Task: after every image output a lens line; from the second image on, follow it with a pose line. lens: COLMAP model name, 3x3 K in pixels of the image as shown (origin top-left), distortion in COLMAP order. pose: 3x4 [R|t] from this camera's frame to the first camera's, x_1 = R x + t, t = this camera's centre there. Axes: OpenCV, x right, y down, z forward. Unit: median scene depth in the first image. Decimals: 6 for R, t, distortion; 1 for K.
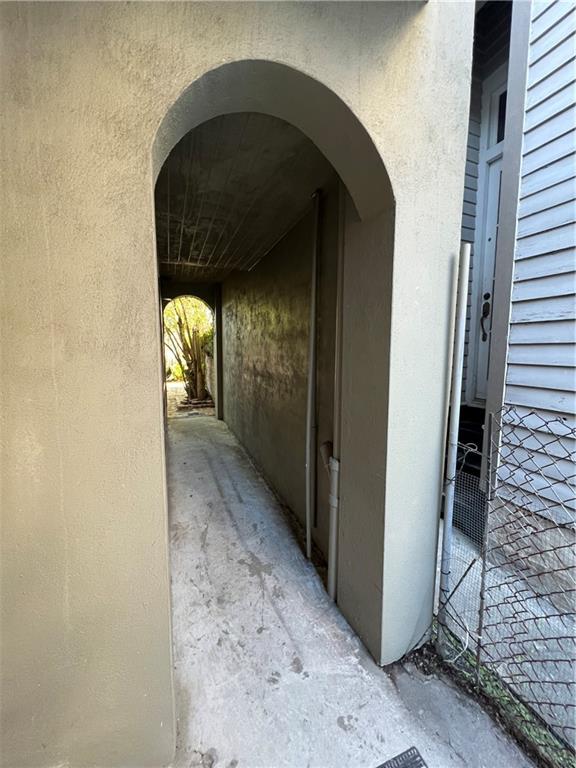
lens RADIAL K [[306.2, 0, 288.2], [0, 306.2, 382.1], [0, 0, 1]] dist [-0.001772, 0.001105]
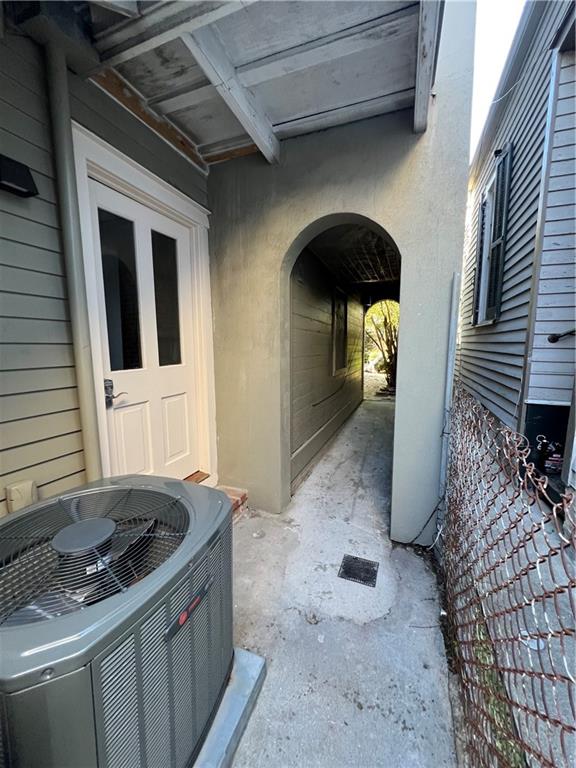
lens RADIAL K [[306.2, 0, 288.1], [0, 306.2, 383.1], [0, 0, 1]] dist [-0.001772, 0.001105]
pose [[0.732403, 0.079001, -0.676273, 0.620537], [-0.066413, 0.996799, 0.044520, 0.044386], [0.677625, 0.012307, 0.735305, -0.379052]]
